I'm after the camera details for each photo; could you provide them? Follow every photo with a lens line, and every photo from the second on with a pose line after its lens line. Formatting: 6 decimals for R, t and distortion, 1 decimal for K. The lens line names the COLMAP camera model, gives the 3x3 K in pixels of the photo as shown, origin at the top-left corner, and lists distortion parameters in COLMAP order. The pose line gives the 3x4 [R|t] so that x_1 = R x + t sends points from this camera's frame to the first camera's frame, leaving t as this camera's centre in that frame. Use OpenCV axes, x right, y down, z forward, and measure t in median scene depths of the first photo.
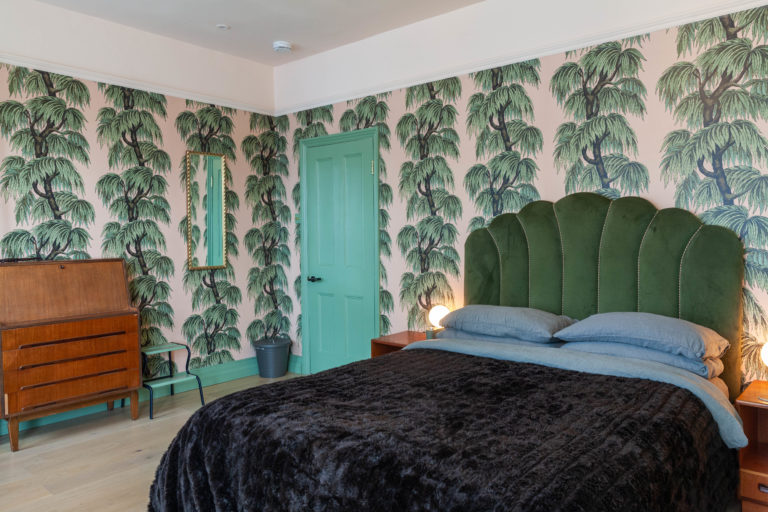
lens RADIAL K [[563.2, 0, 384.0], [0, 563.2, 256.0], [0, 0, 1]] dist [-0.001240, 0.001789]
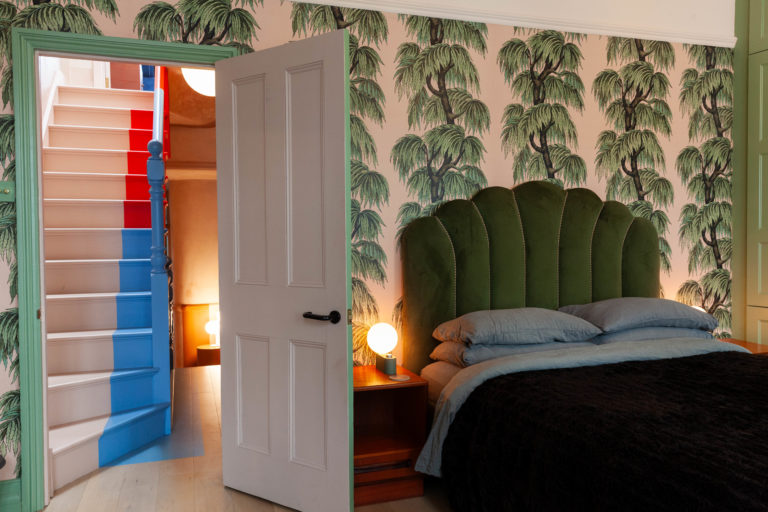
lens RADIAL K [[683.5, 0, 384.2], [0, 683.5, 247.0], [0, 0, 1]] dist [0.031692, 0.001736]
pose [[0.477540, -0.023220, 0.878303, -0.728259], [0.035833, 0.999334, 0.006936, -0.017416], [-0.877879, 0.028160, 0.478054, 0.626176]]
